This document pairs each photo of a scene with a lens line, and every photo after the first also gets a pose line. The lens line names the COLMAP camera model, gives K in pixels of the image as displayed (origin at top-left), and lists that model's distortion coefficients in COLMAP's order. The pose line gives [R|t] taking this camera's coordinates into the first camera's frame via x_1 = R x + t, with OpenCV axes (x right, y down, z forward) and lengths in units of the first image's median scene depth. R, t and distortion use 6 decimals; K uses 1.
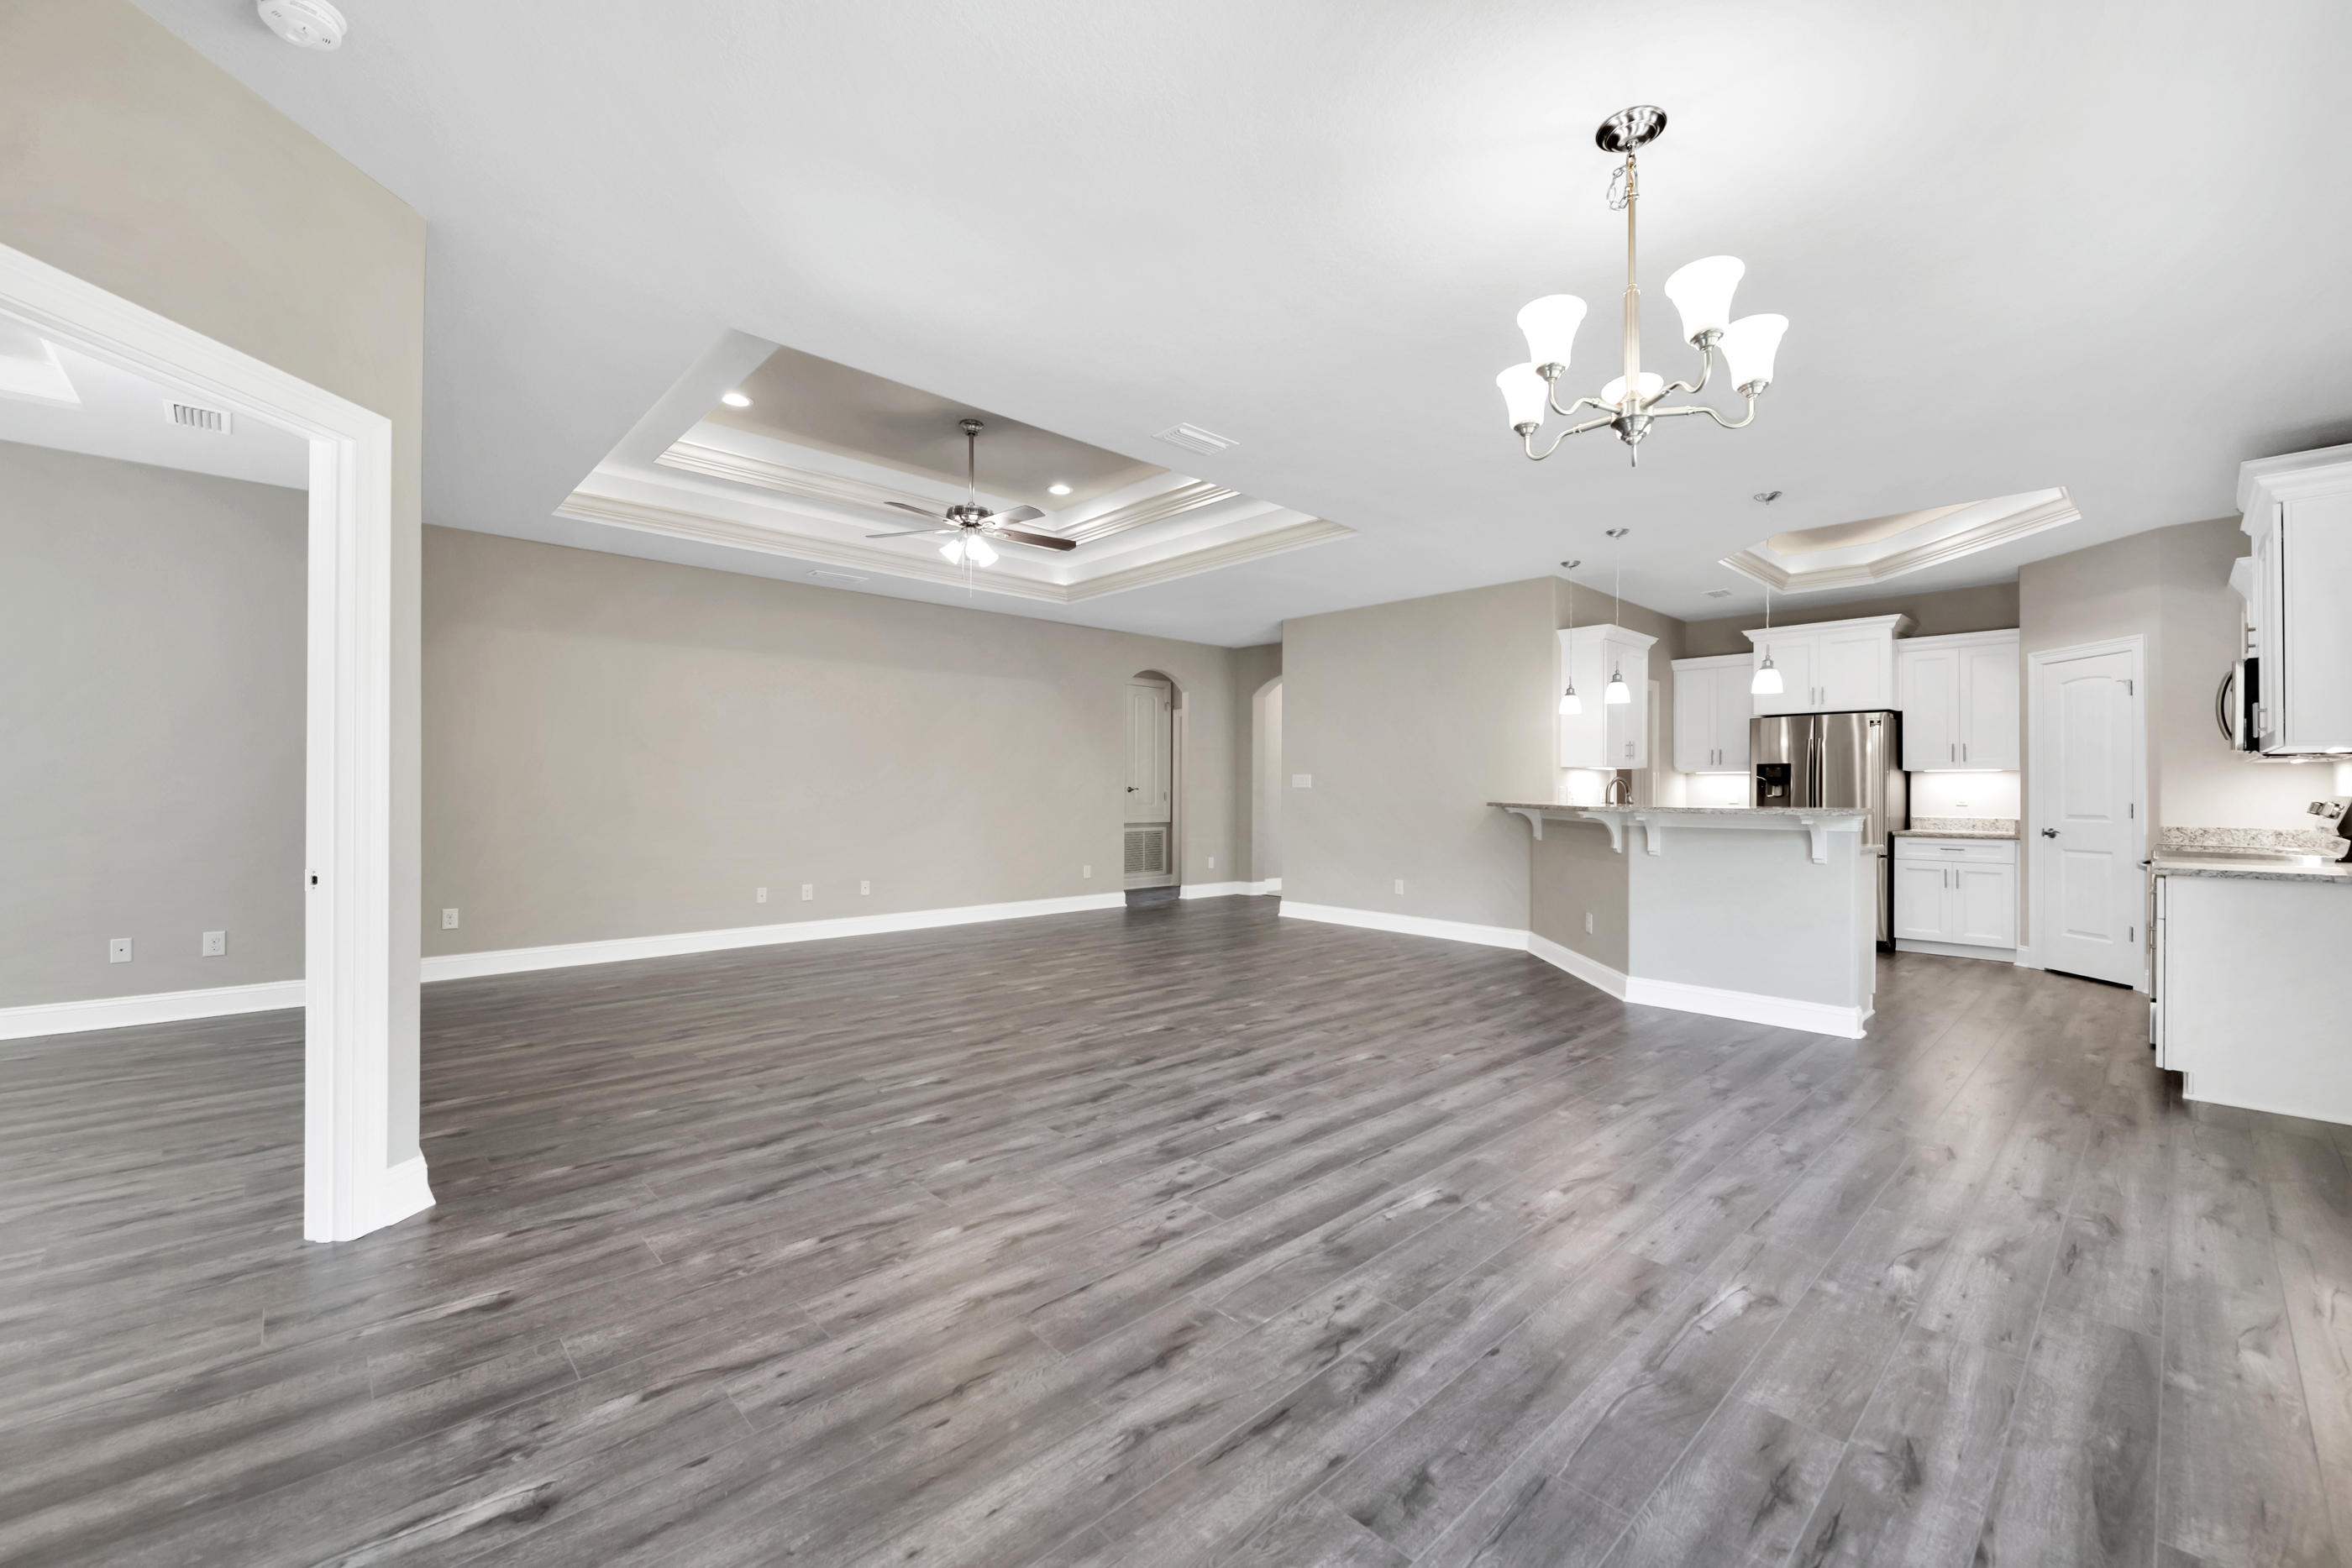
lens RADIAL K [[933.5, 0, 1182.0], [0, 933.5, 785.8], [0, 0, 1]] dist [-0.003218, 0.000074]
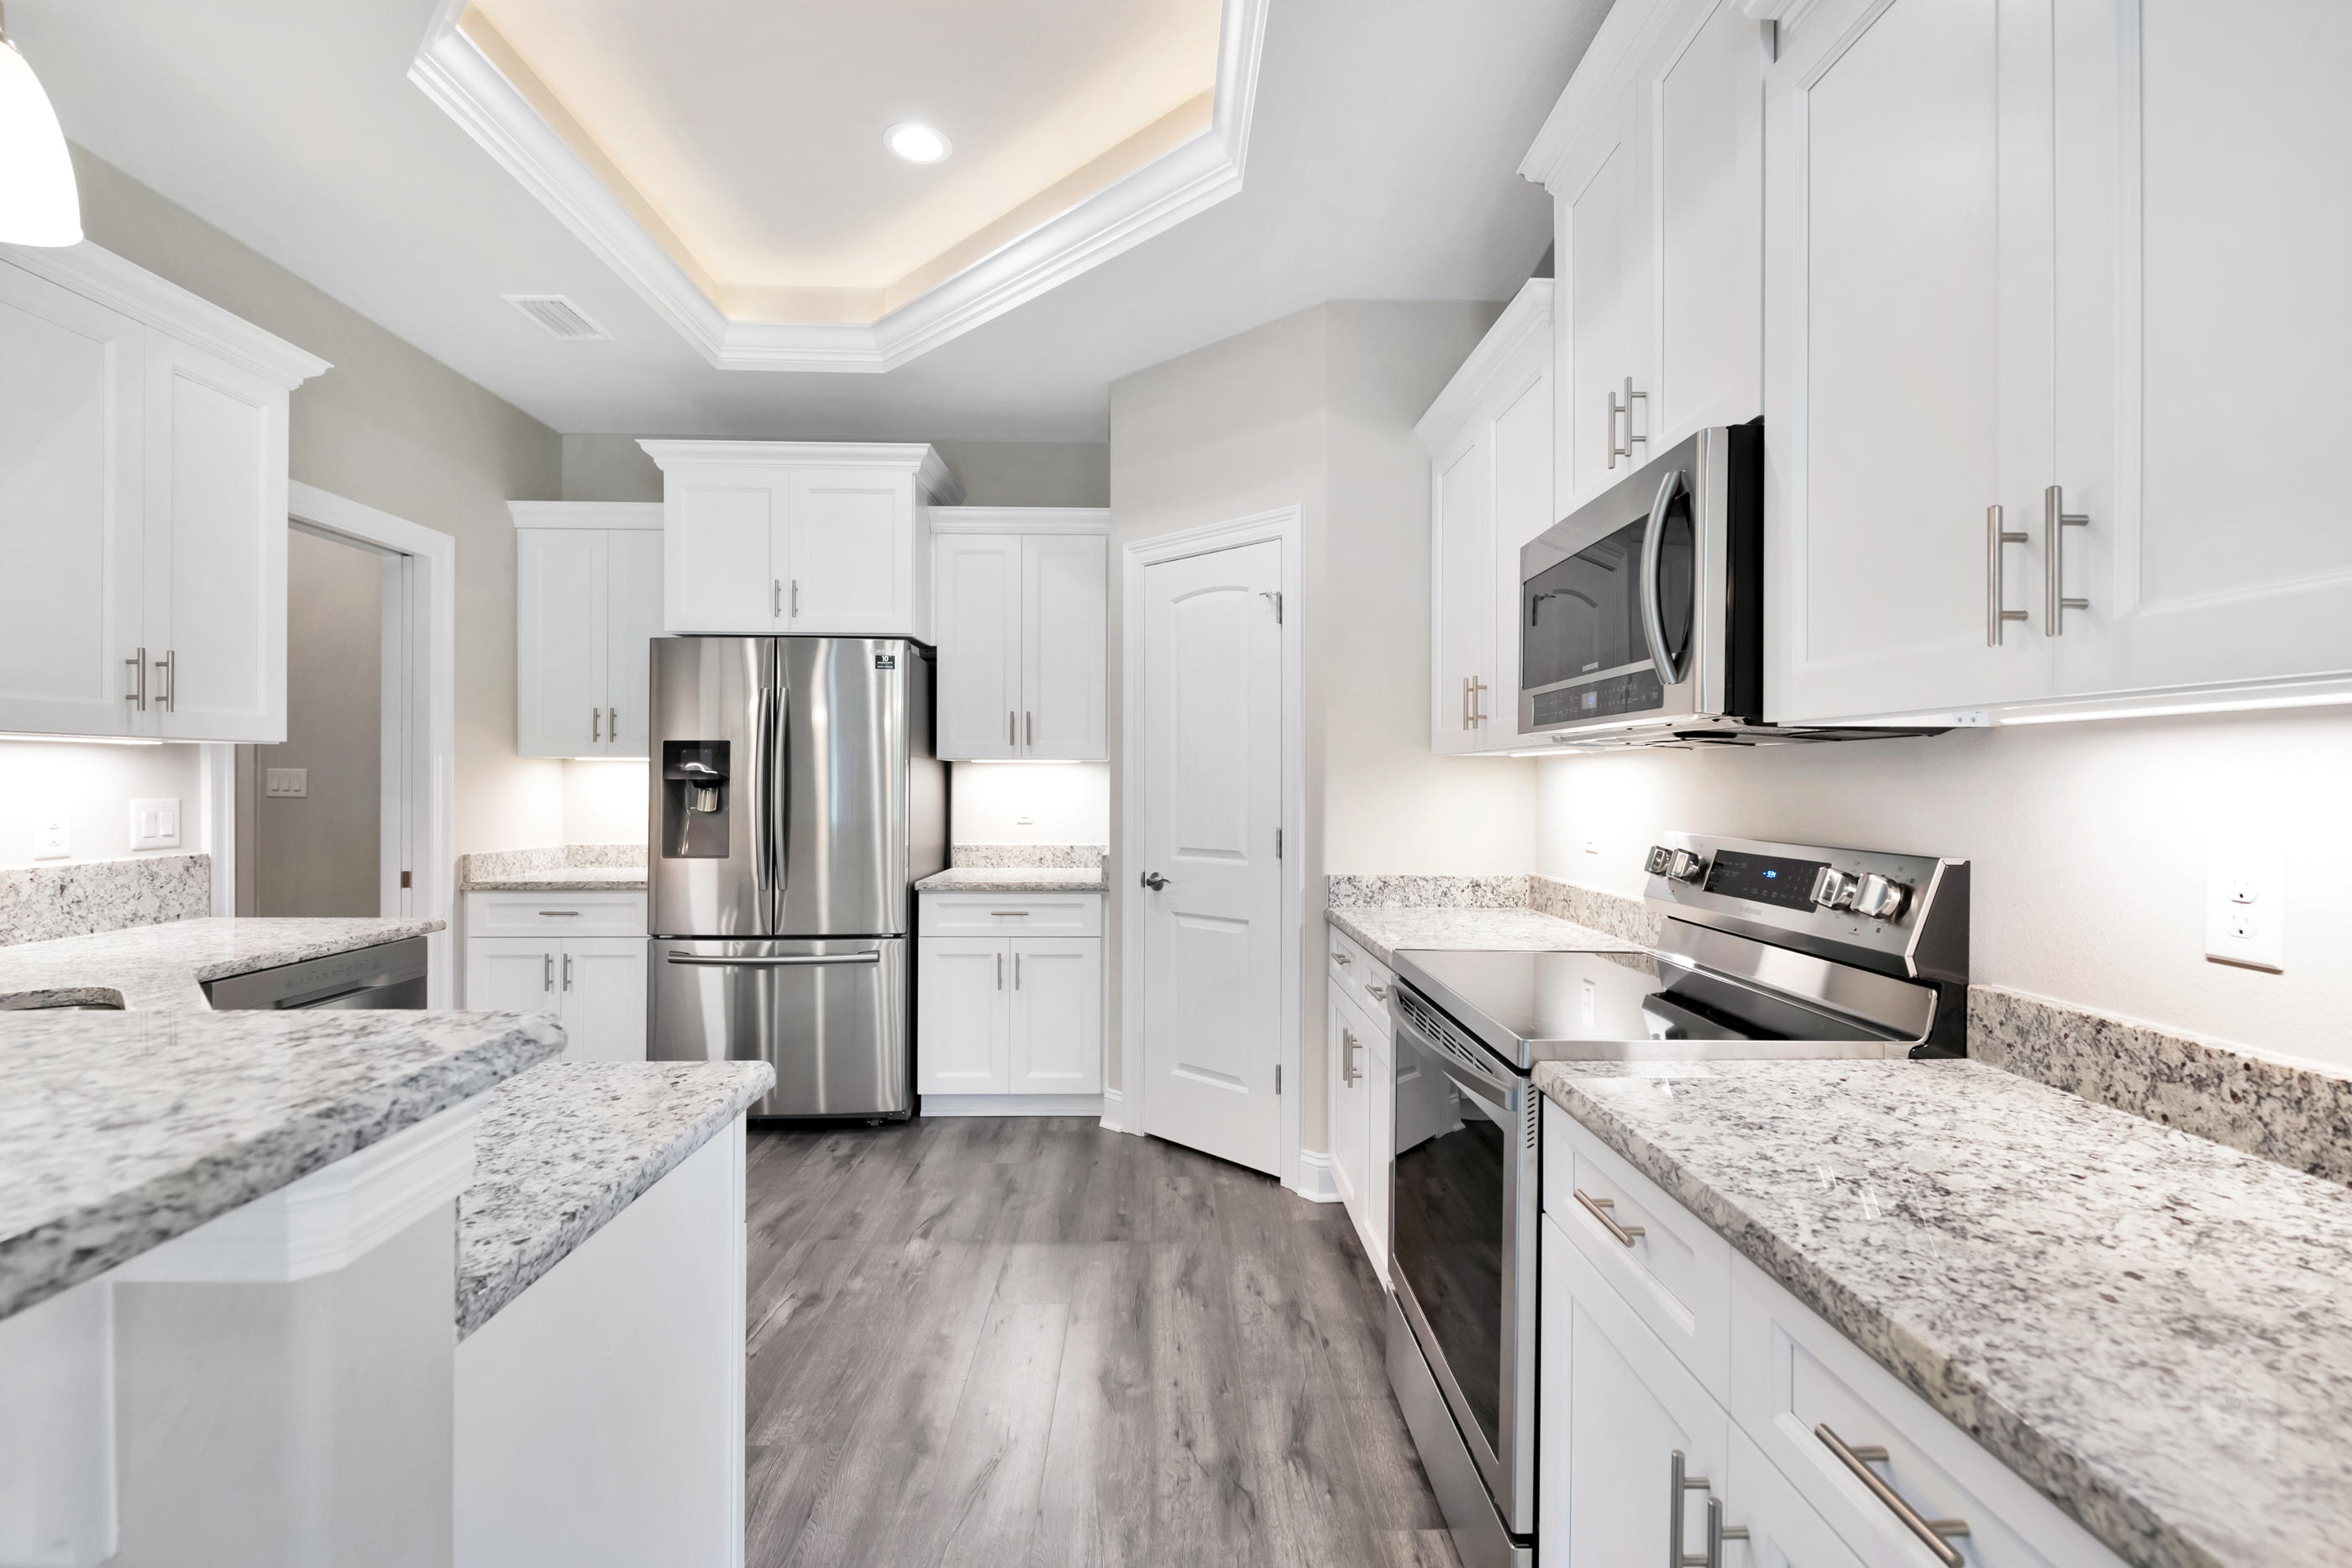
lens RADIAL K [[1083.0, 0, 1177.5], [0, 1083.0, 781.7], [0, 0, 1]] dist [0.001980, -0.000084]
pose [[0.662217, -0.003705, 0.749303, 0.419603], [-0.004017, 0.999956, 0.008494, -0.010224], [-0.749301, -0.008635, 0.662173, 0.510133]]
